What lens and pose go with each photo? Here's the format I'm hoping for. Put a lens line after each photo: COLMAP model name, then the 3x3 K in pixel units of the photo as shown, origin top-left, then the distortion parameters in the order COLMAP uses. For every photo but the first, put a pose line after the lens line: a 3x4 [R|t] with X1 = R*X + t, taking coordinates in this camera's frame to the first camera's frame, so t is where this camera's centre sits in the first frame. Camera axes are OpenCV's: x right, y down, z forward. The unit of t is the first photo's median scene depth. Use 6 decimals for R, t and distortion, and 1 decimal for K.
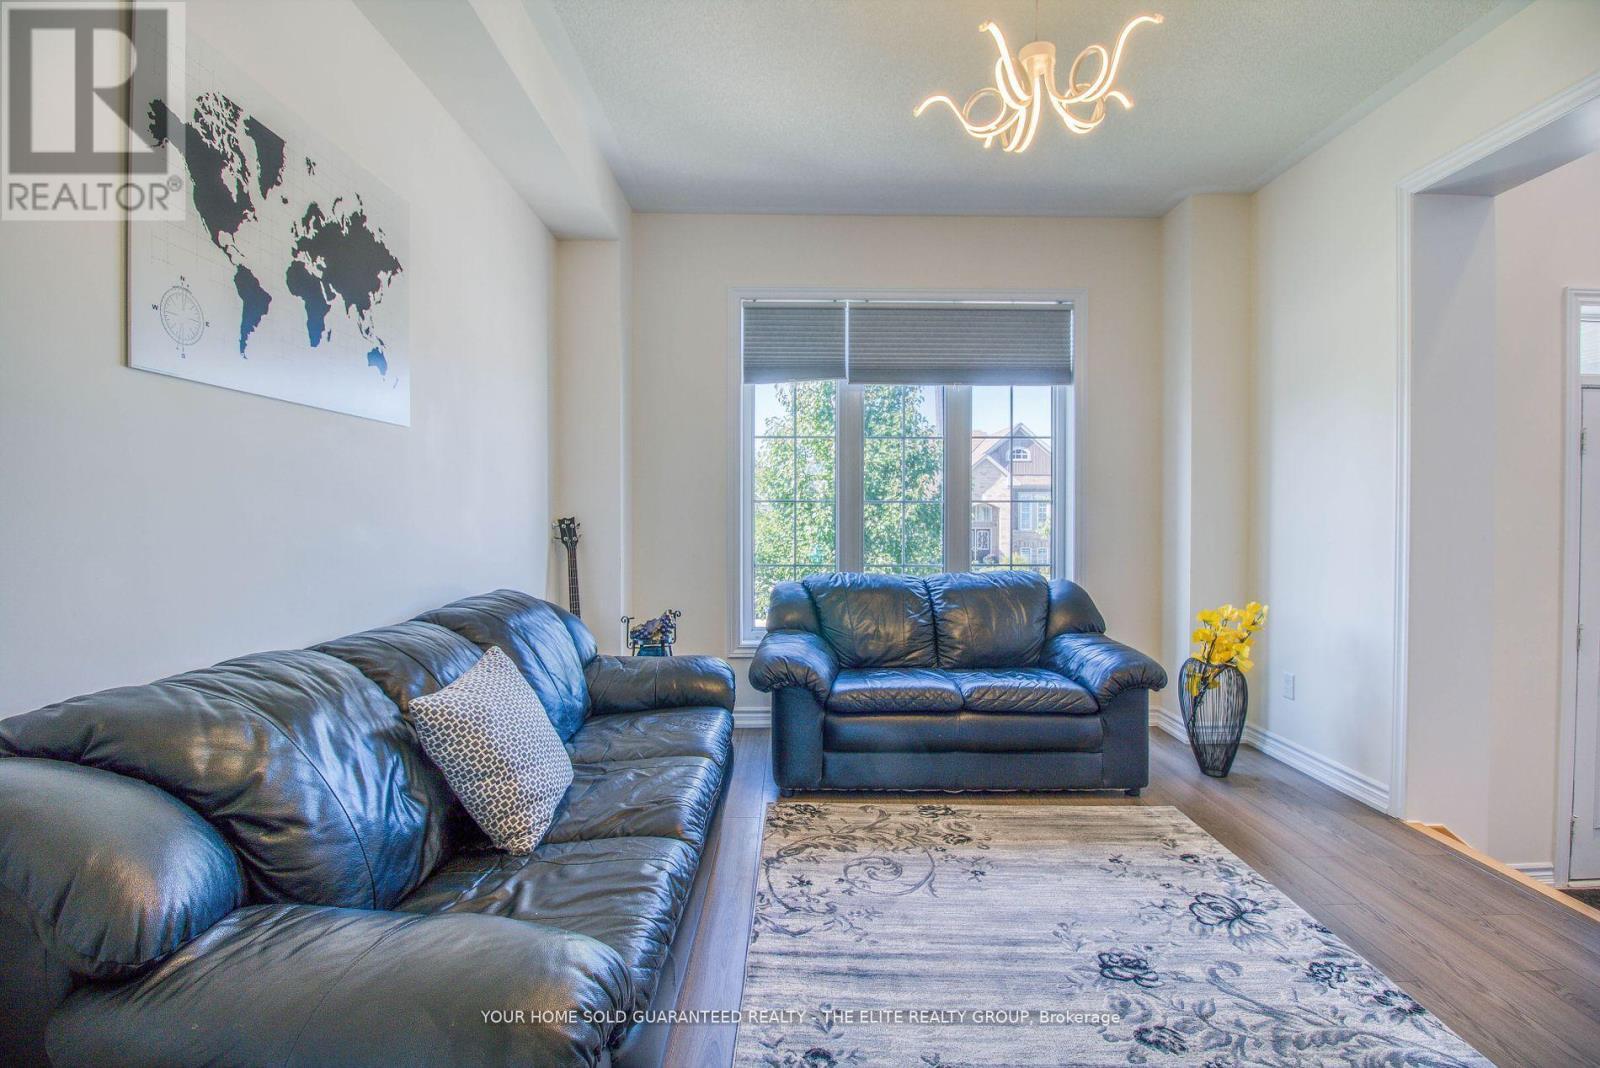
lens RADIAL K [[735.3, 0, 804.3], [0, 735.3, 524.5], [0, 0, 1]] dist [0.001526, -0.013832]
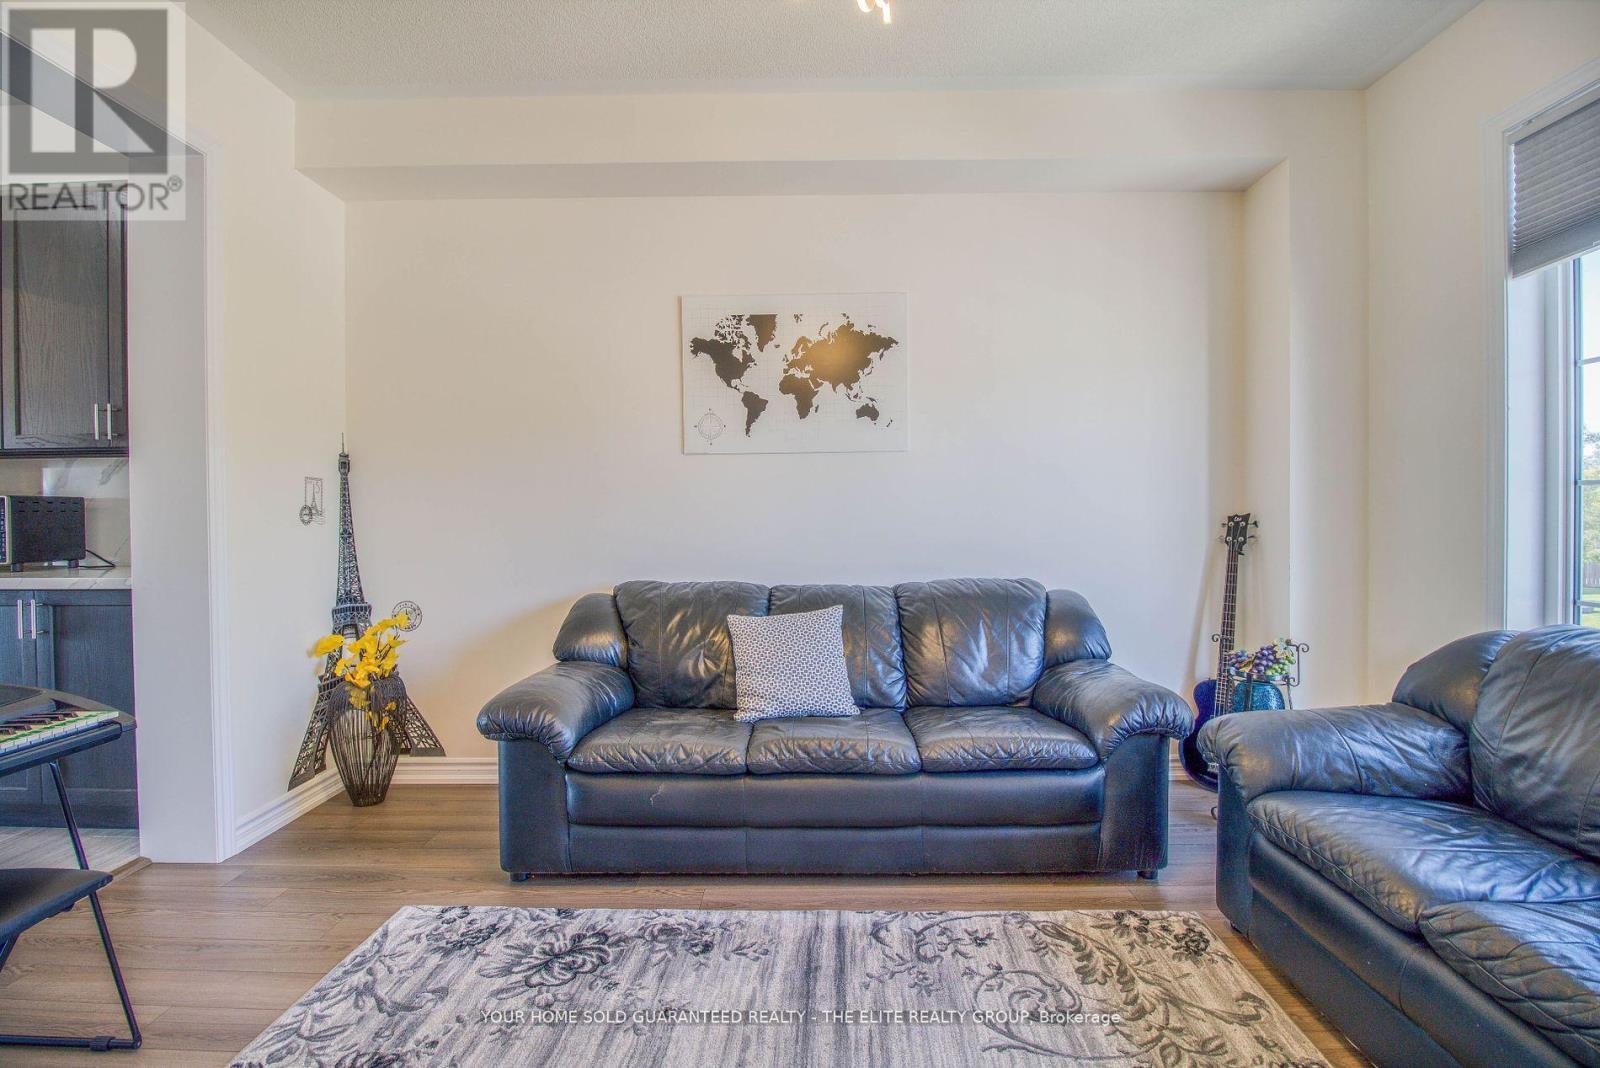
lens RADIAL K [[735.3, 0, 804.3], [0, 735.3, 524.5], [0, 0, 1]] dist [0.001526, -0.013832]
pose [[-0.021642, 0.014837, -0.999656, 1.043412], [-0.005882, 0.999871, 0.014967, -0.013690], [0.999748, 0.006204, -0.021552, 0.987884]]
